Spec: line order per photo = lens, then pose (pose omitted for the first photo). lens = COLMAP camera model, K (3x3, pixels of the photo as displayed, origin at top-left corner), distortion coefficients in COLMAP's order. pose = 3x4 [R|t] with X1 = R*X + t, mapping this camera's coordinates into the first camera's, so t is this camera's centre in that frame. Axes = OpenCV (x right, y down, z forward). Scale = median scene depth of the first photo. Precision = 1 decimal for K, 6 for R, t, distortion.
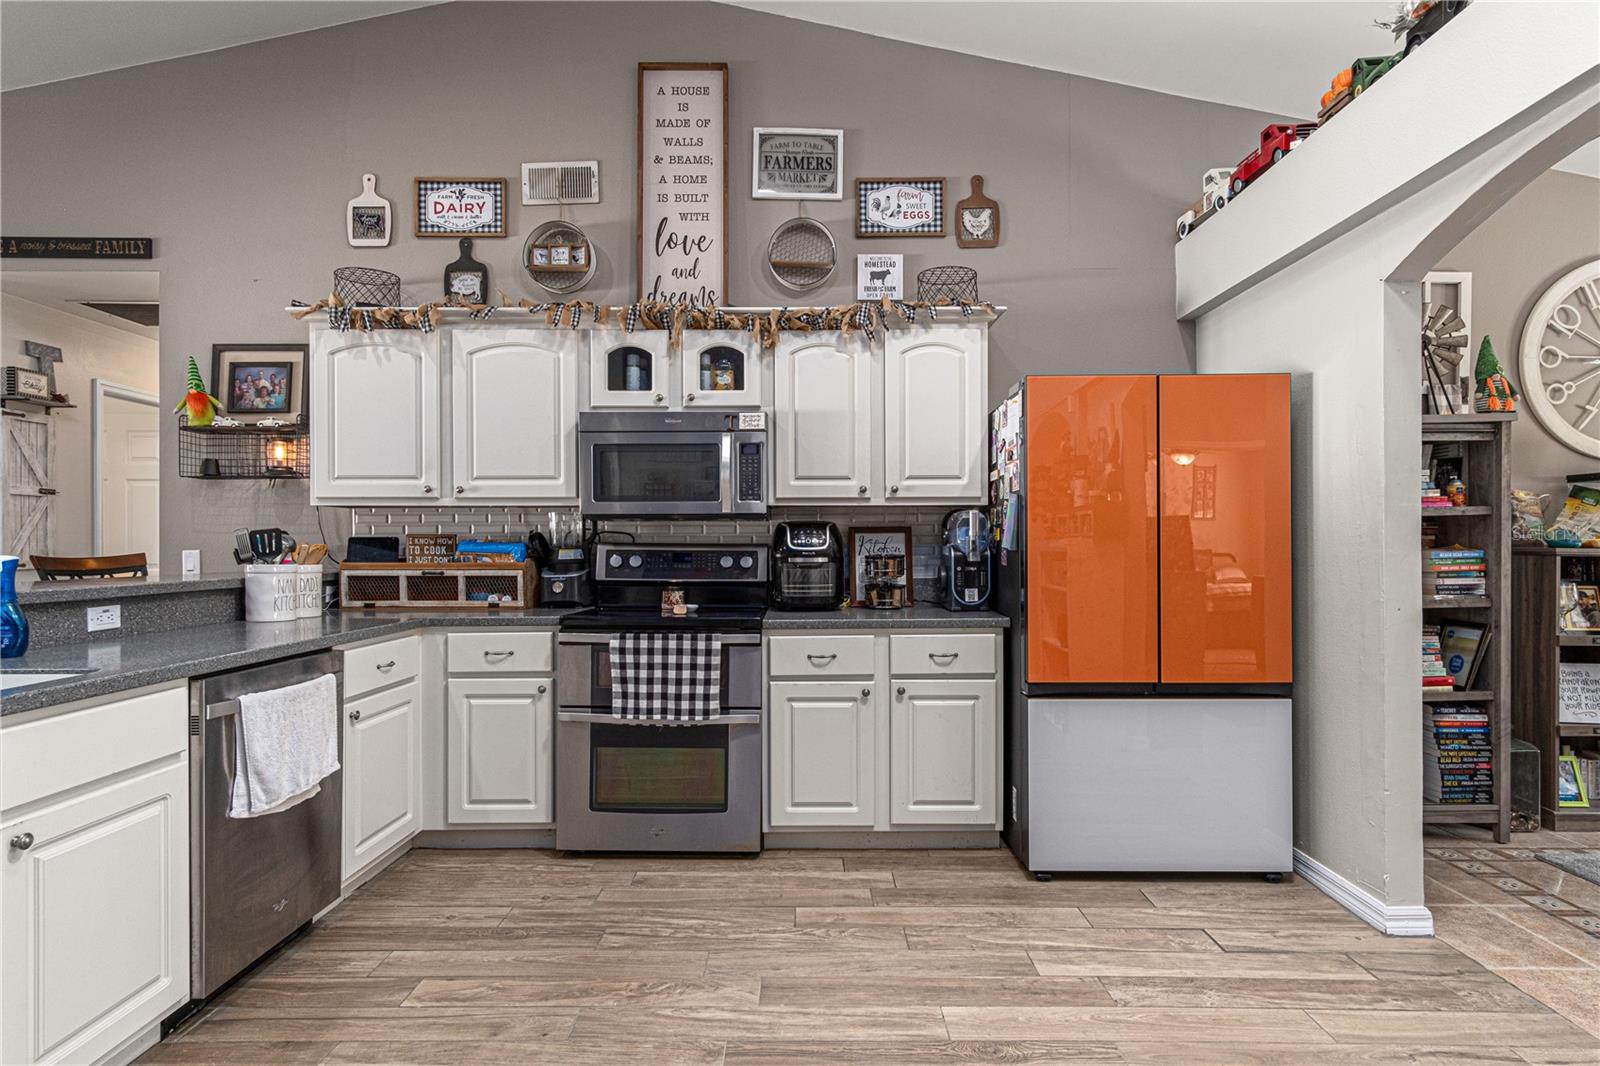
lens RADIAL K [[868.5, 0, 806.4], [0, 868.5, 540.9], [0, 0, 1]] dist [0.008592, 0.000700]
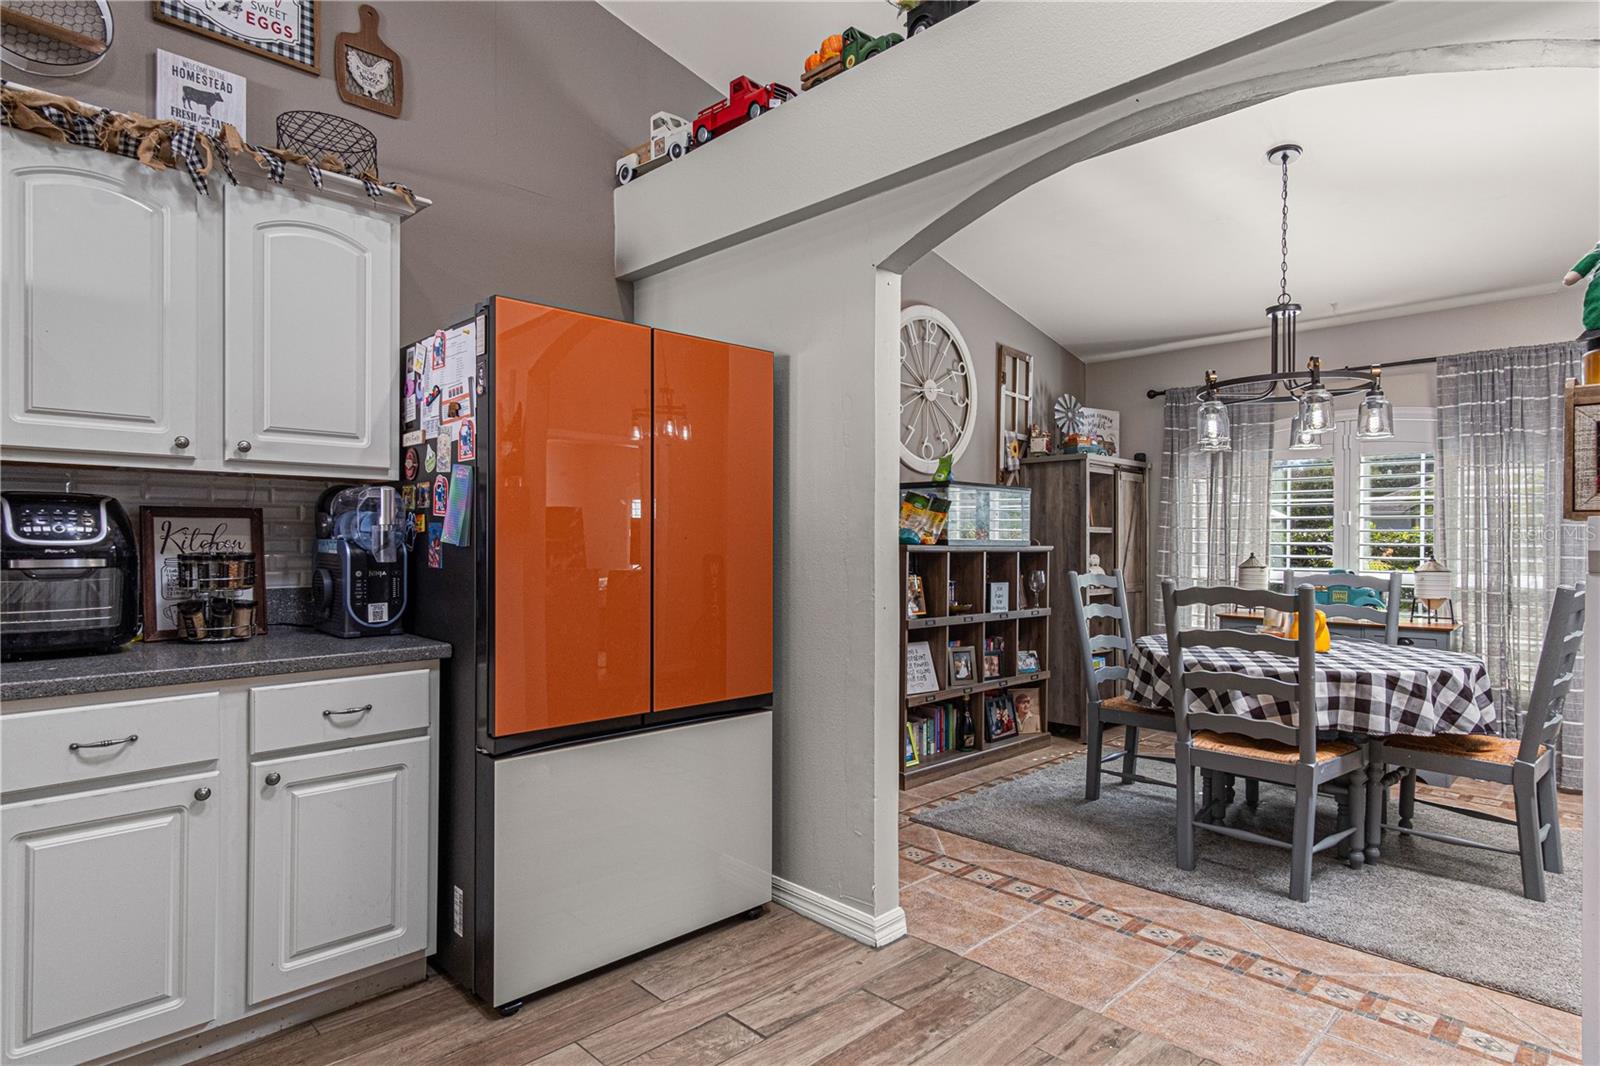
lens RADIAL K [[868.5, 0, 793.4], [0, 868.5, 539.7], [0, 0, 1]] dist [0.008592, 0.000700]
pose [[0.709492, 0.006849, 0.704680, -0.057303], [-0.010407, 0.999946, 0.000759, 0.001876], [-0.704637, -0.007872, 0.709525, 0.292462]]
